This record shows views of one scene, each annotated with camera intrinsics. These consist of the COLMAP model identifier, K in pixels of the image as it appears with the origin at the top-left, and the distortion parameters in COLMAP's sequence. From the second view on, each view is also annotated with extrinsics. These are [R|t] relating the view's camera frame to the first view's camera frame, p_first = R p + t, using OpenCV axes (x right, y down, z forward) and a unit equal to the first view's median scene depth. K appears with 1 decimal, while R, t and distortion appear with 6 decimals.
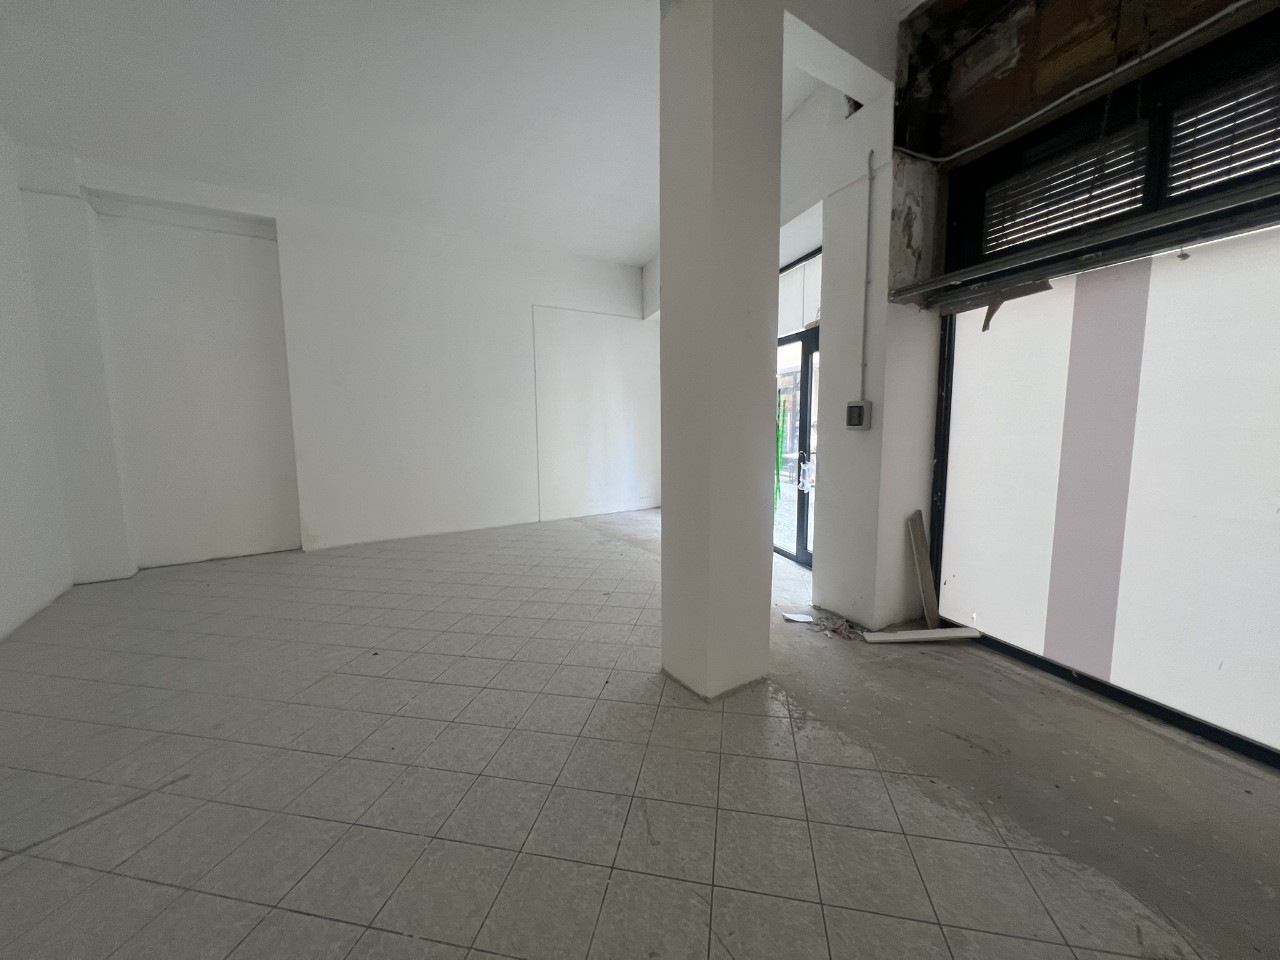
lens RADIAL K [[508.9, 0, 636.3], [0, 508.9, 478.3], [0, 0, 1]] dist [-0.001398, 0.000387]
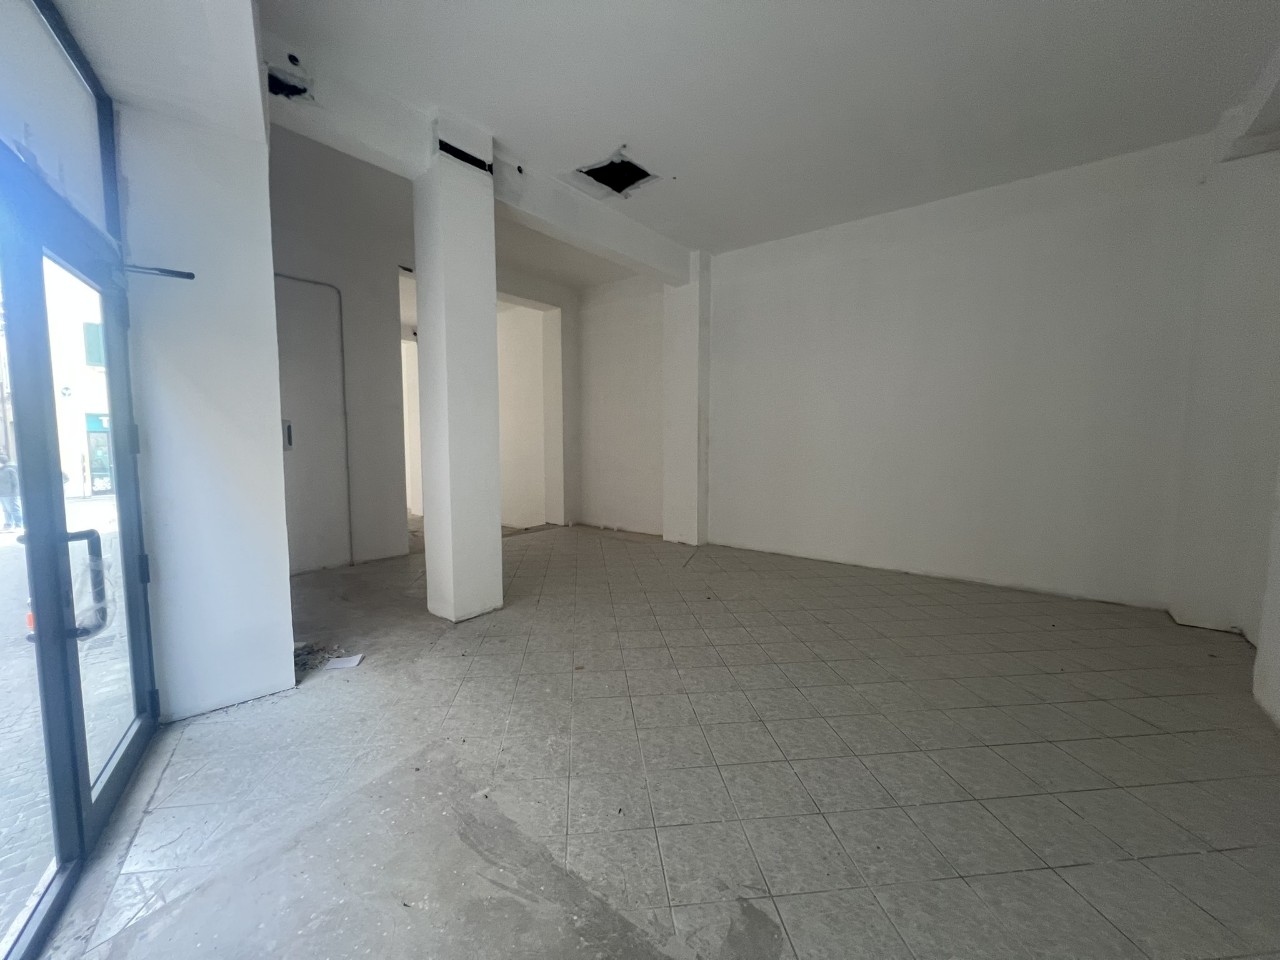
lens RADIAL K [[508.9, 0, 636.3], [0, 508.9, 478.3], [0, 0, 1]] dist [-0.001398, 0.000387]
pose [[-0.953147, 0.034553, -0.300527, 0.107100], [-0.022852, 0.982392, 0.185427, -0.259170], [0.301643, 0.183607, -0.935575, 2.325956]]
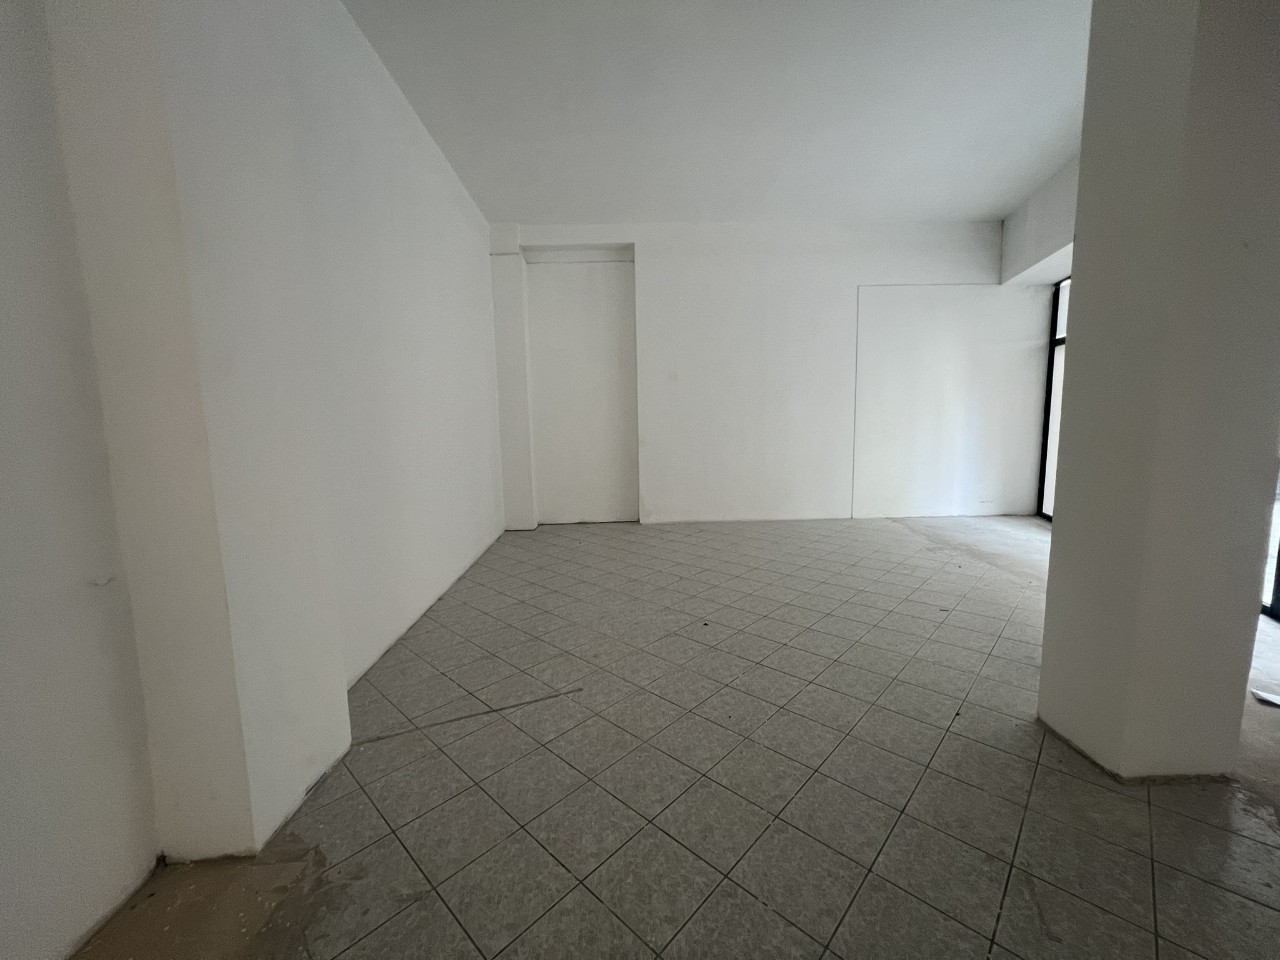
lens RADIAL K [[508.9, 0, 636.3], [0, 508.9, 478.3], [0, 0, 1]] dist [-0.001398, 0.000387]
pose [[0.845590, 0.056569, -0.530828, -0.076861], [-0.047270, 0.998398, 0.031098, 0.002966], [0.531736, -0.001204, 0.846909, -0.011290]]
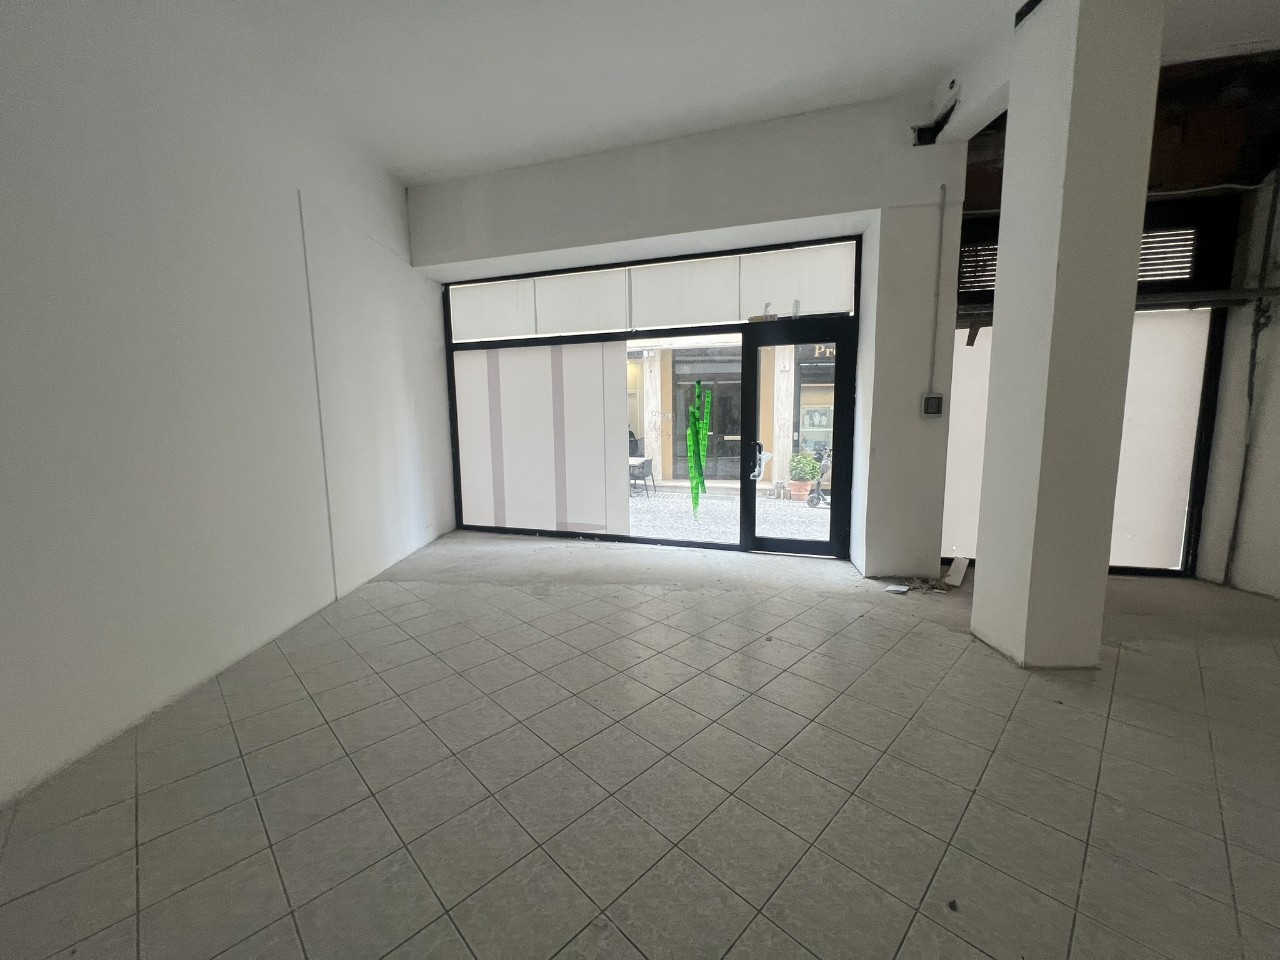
lens RADIAL K [[506.0, 0, 640.0], [0, 506.0, 480.0], [0, 0, 1]] dist [-0.000438, -0.000343]
pose [[0.558764, -0.105571, 0.822580, -1.053888], [0.101961, 0.993085, 0.058194, -0.097949], [-0.823035, 0.051354, 0.565664, 1.002114]]
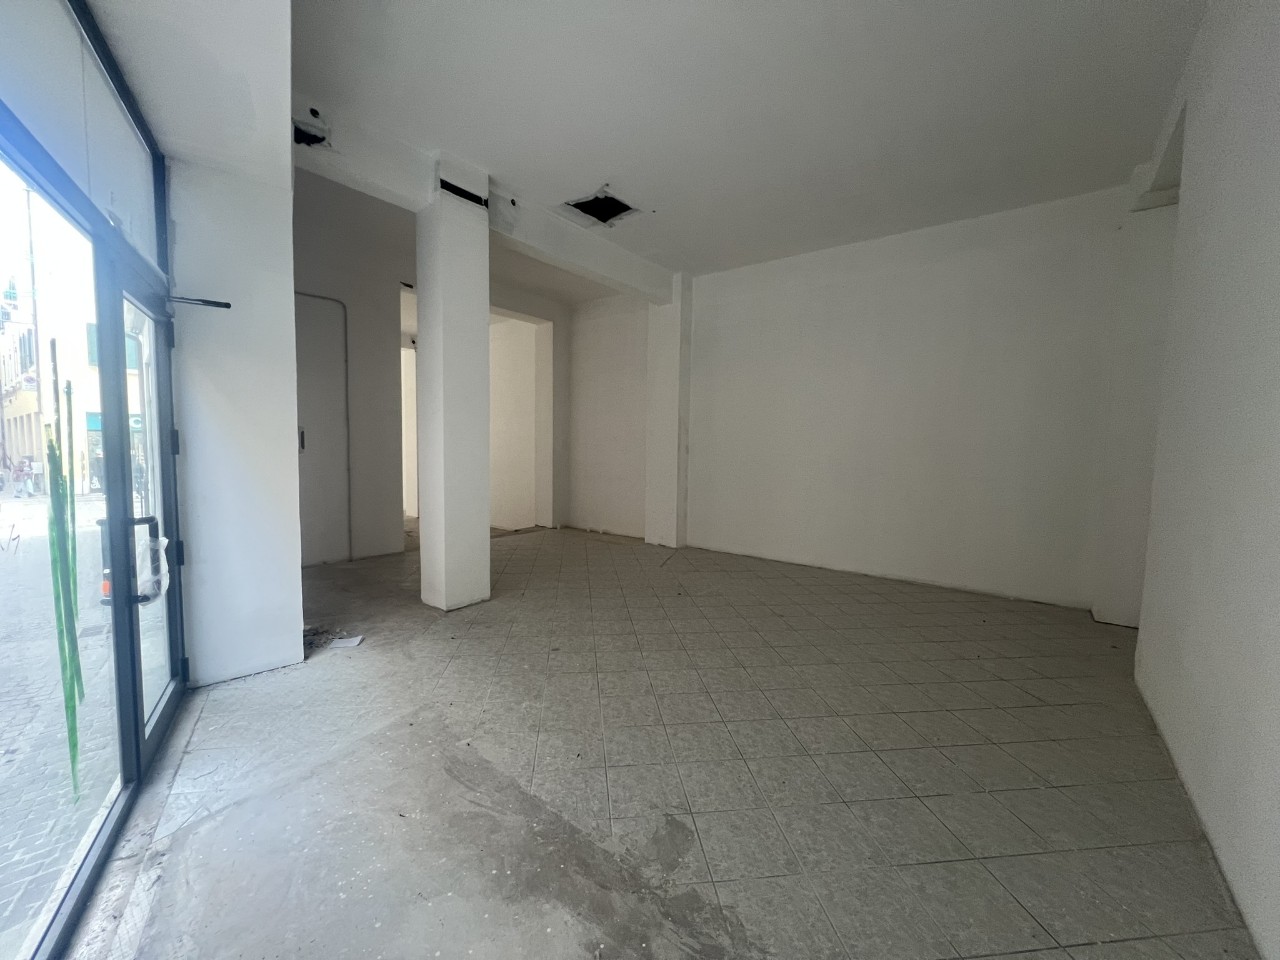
lens RADIAL K [[508.9, 0, 636.3], [0, 508.9, 478.3], [0, 0, 1]] dist [-0.001398, 0.000387]
pose [[-0.950824, 0.015892, -0.309325, 0.098521], [-0.039694, 0.984196, 0.172576, -0.283491], [0.307179, 0.176368, -0.935166, 2.477132]]
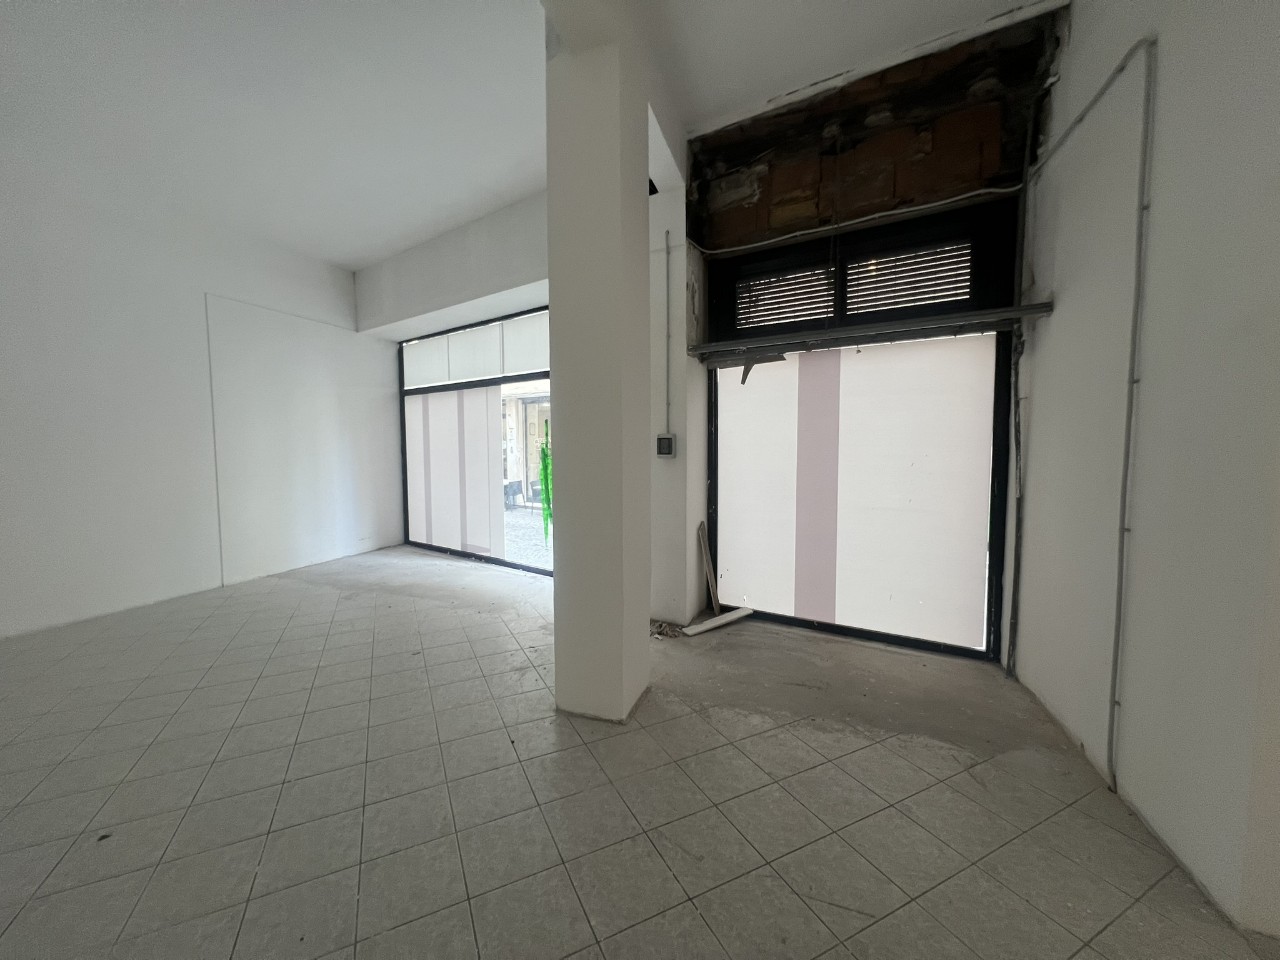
lens RADIAL K [[508.9, 0, 636.3], [0, 508.9, 478.3], [0, 0, 1]] dist [-0.001398, 0.000387]
pose [[0.791191, -0.033666, 0.610642, -0.385127], [0.066505, 0.997299, -0.031185, -0.017354], [-0.607942, 0.065284, 0.791293, 0.120699]]
